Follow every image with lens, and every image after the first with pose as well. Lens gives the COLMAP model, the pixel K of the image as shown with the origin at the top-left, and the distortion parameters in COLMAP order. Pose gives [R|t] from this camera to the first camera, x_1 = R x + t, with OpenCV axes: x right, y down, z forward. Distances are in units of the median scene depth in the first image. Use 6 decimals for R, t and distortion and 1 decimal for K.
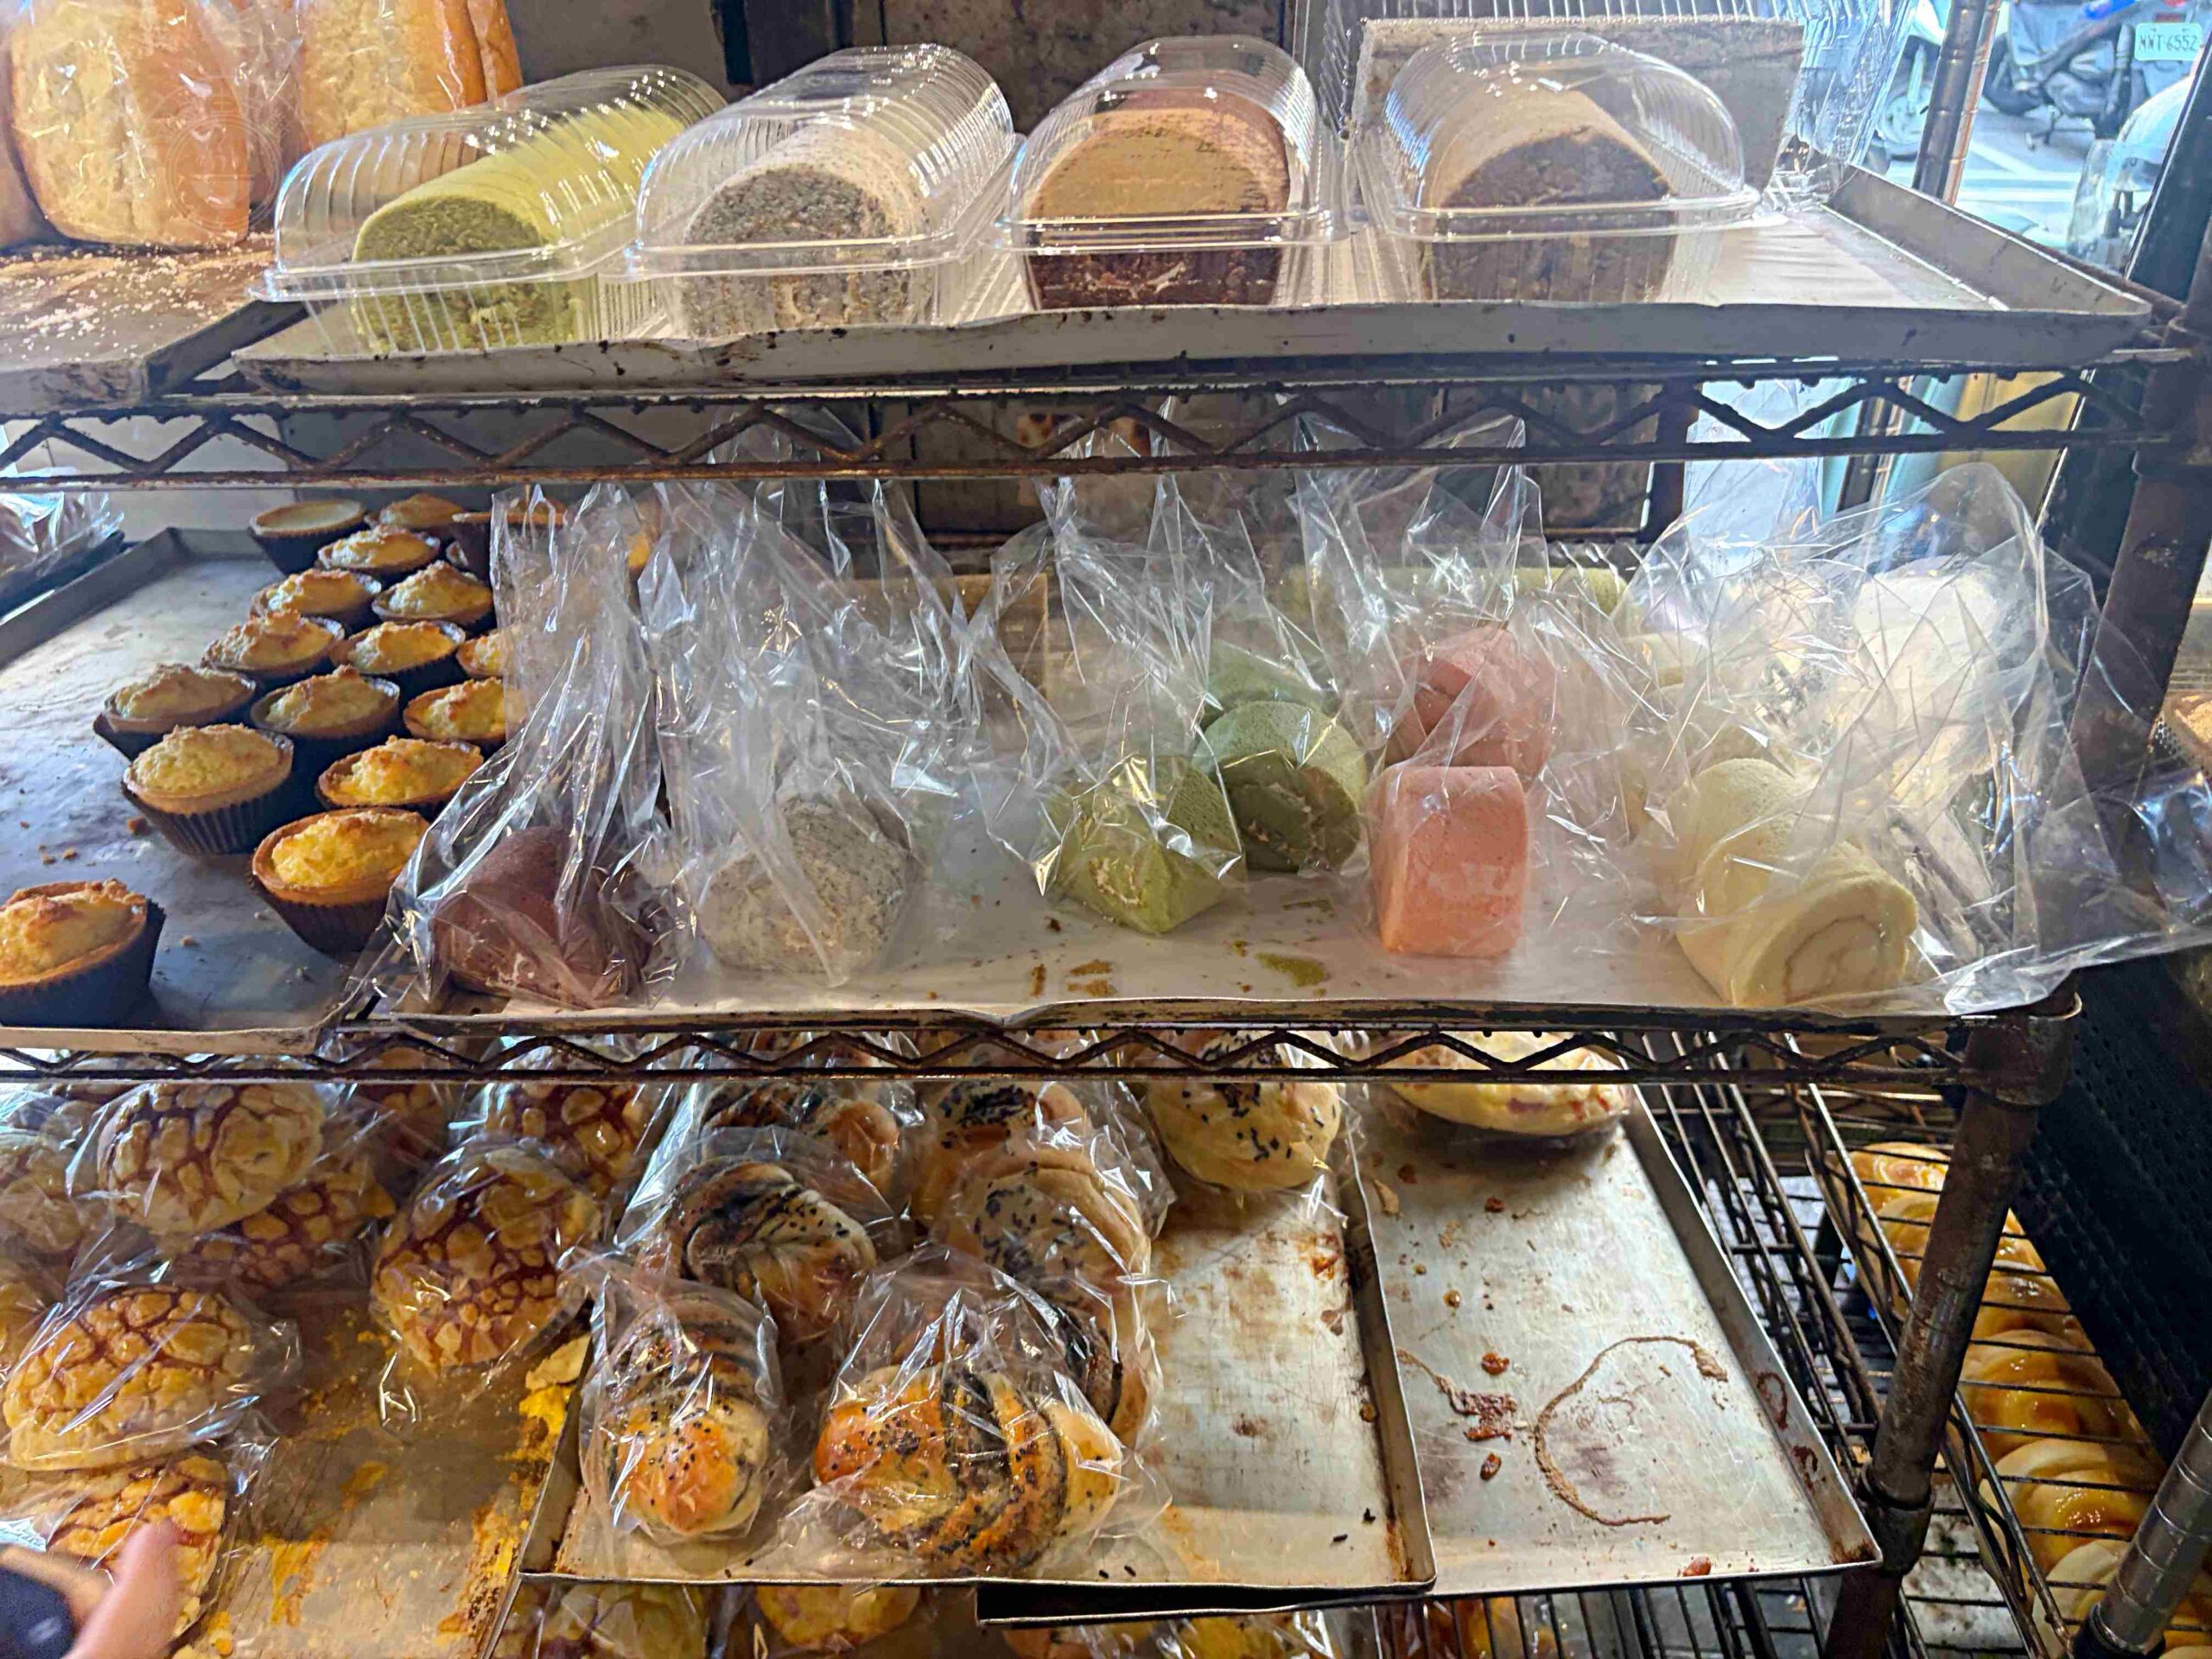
lens RADIAL K [[1713.1, 0, 1102.9], [0, 1713.1, 833.2], [0, 0, 1]] dist [0.040289, -0.046170]
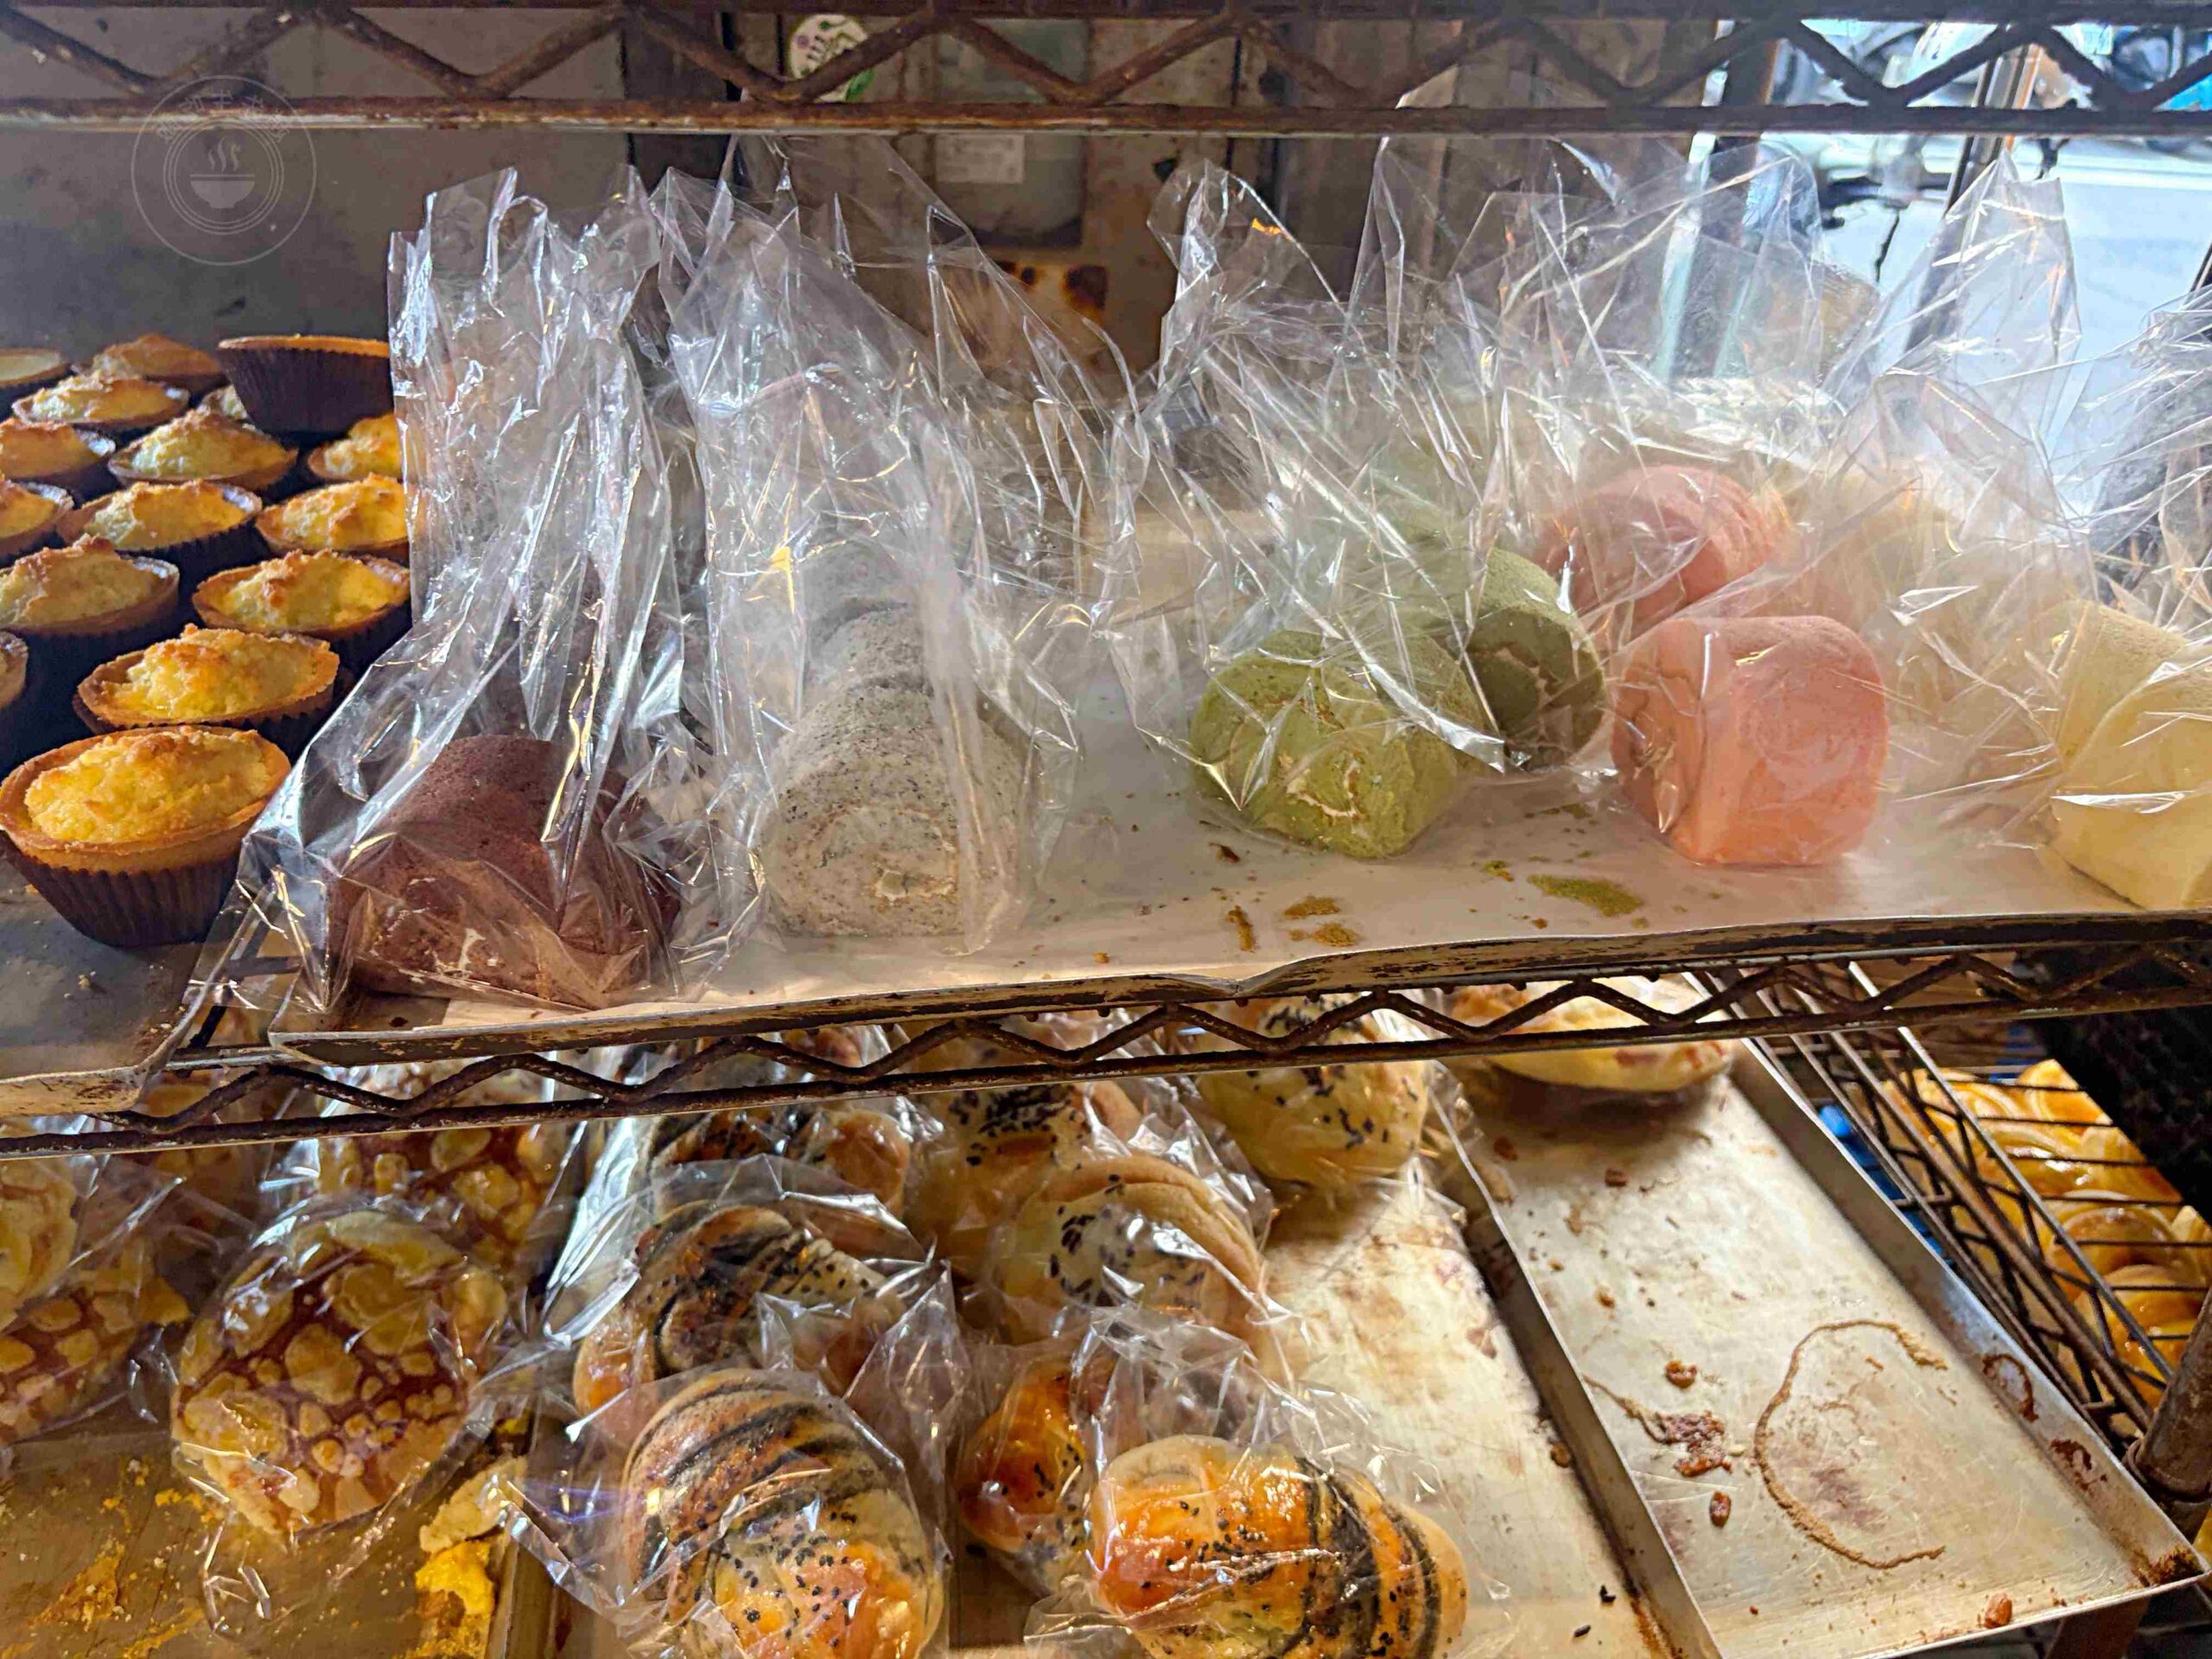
lens RADIAL K [[1713.1, 0, 1147.5], [0, 1713.1, 821.4], [0, 0, 1]] dist [0.040289, -0.046170]
pose [[0.980436, -0.041963, 0.192313, -0.168457], [0.039965, 0.999099, 0.014260, 0.023986], [-0.192738, -0.006295, 0.981230, 0.250003]]
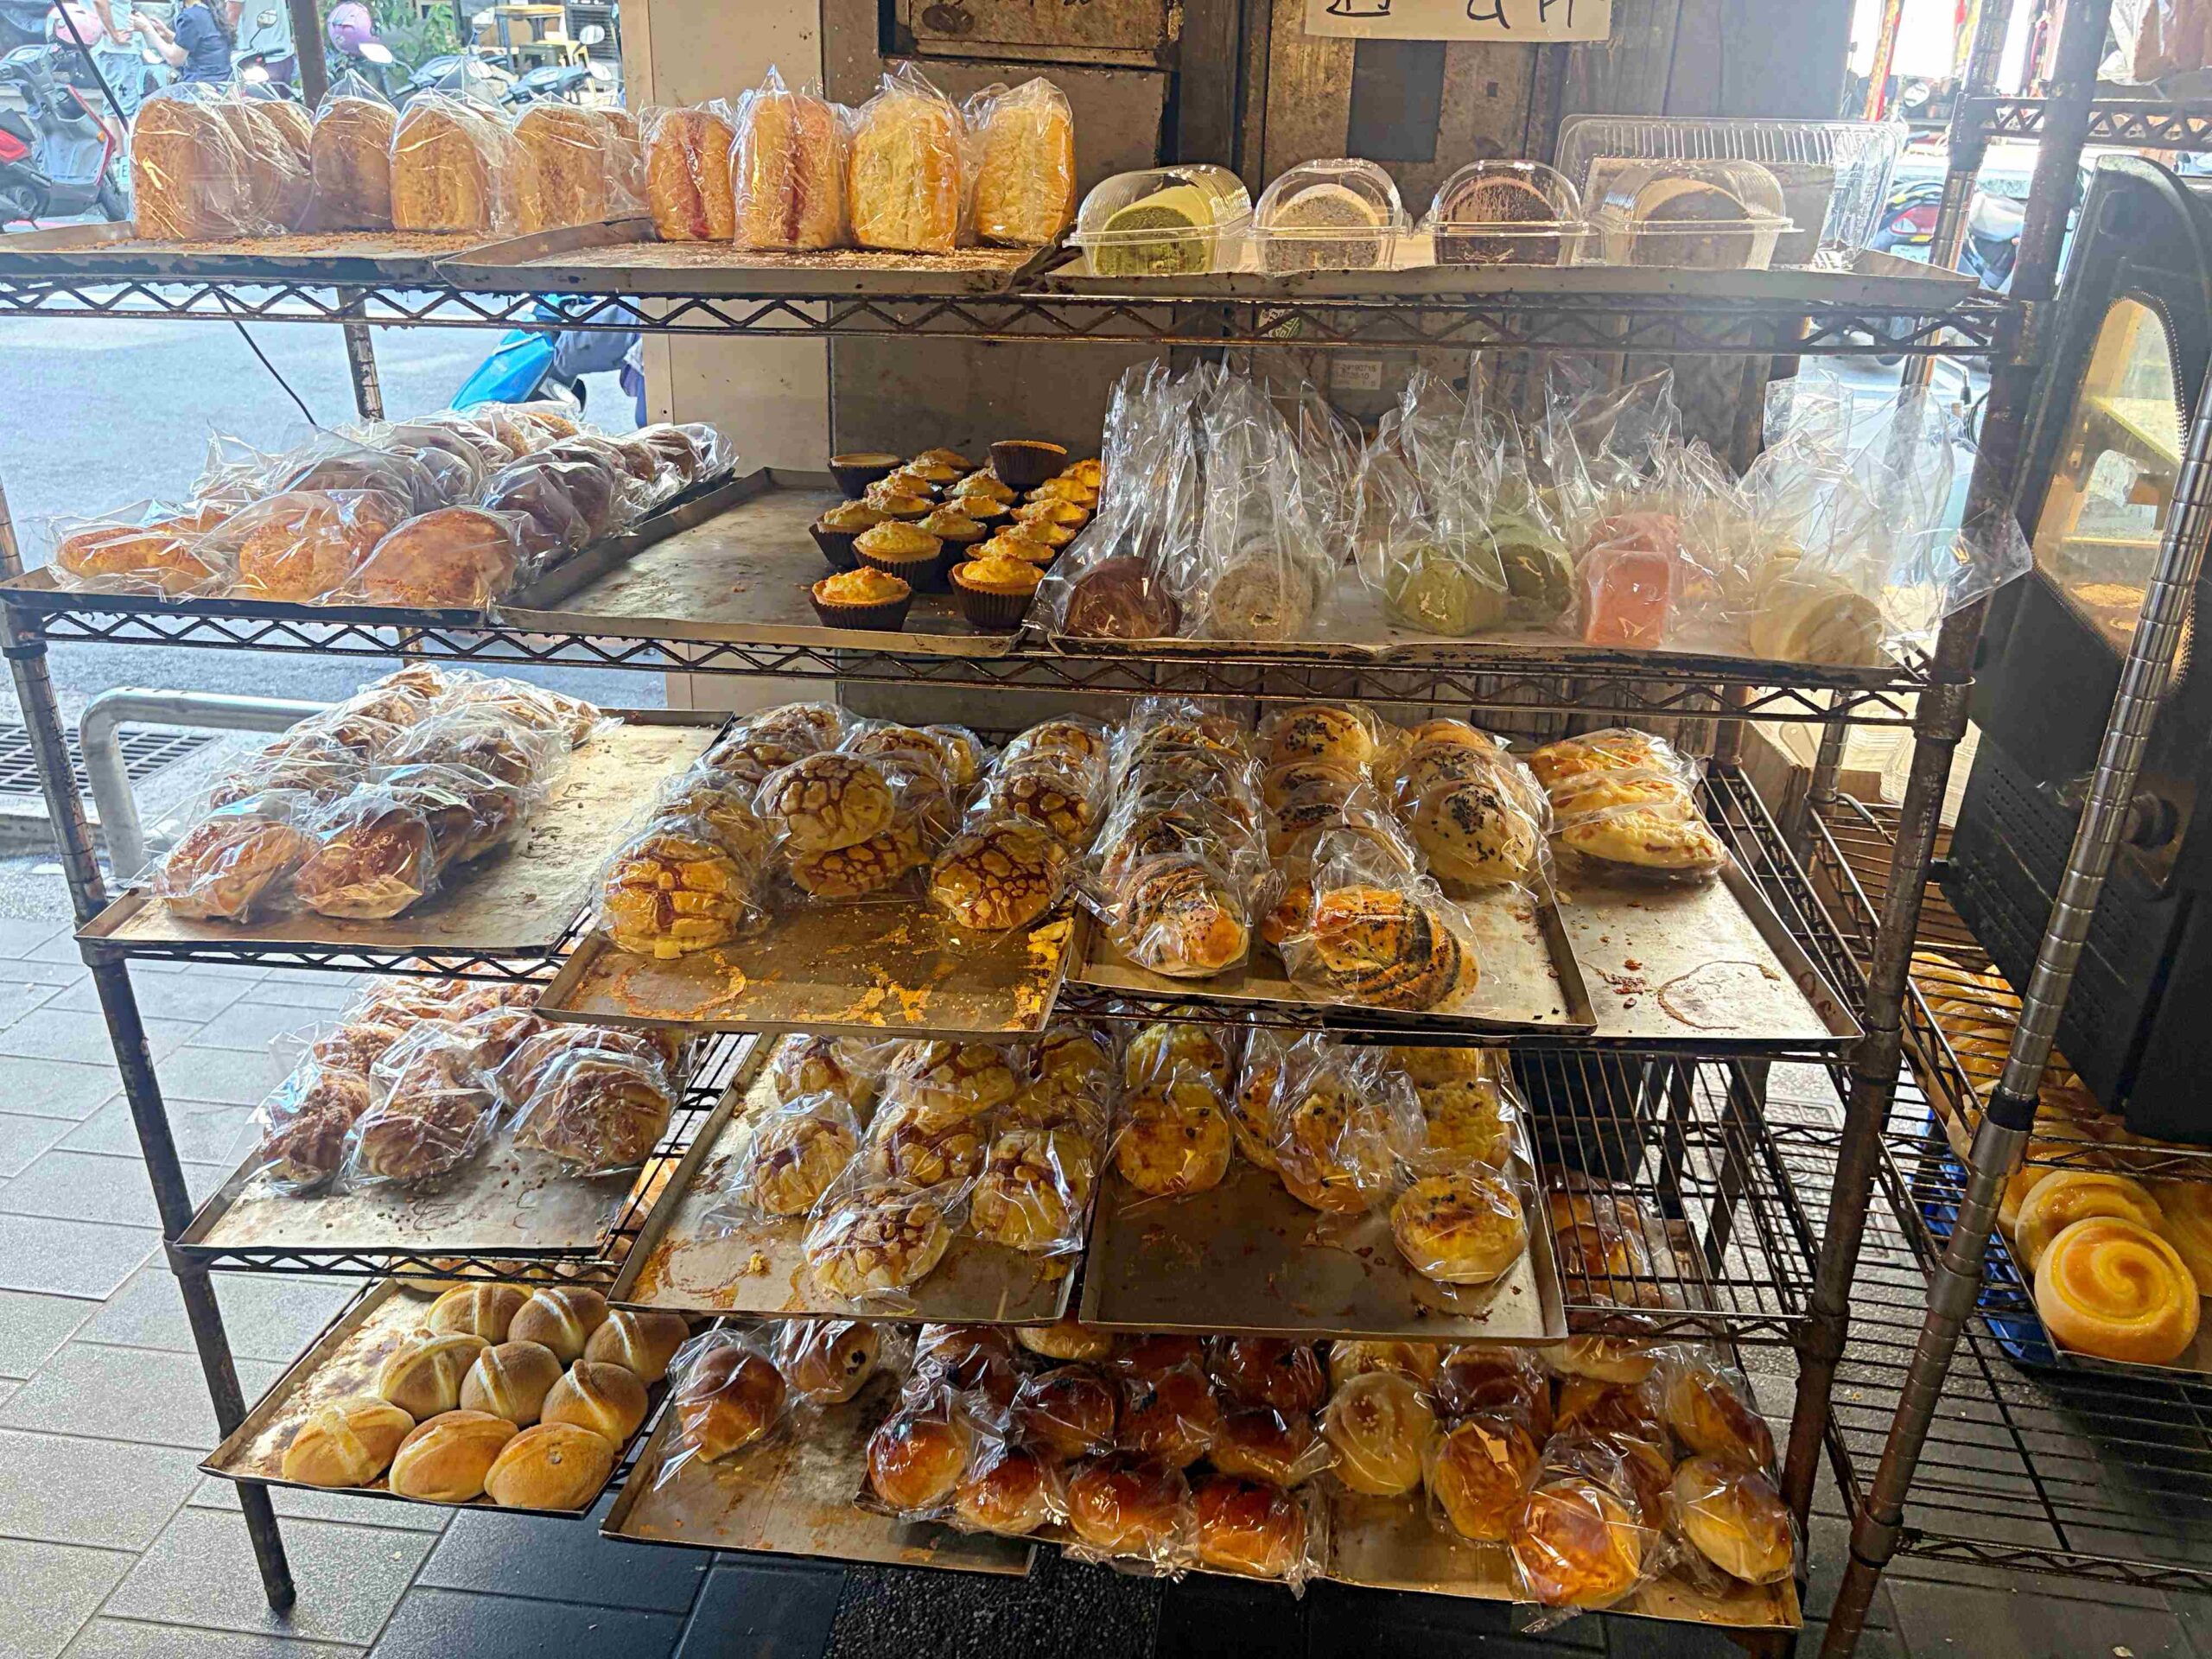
lens RADIAL K [[1713.1, 0, 1118.6], [0, 1713.1, 816.7], [0, 0, 1]] dist [0.040289, -0.046170]
pose [[0.996005, 0.065266, -0.060950, -0.161621], [-0.072153, 0.990313, -0.118636, 0.398489], [0.052616, 0.122560, 0.991065, -0.632456]]
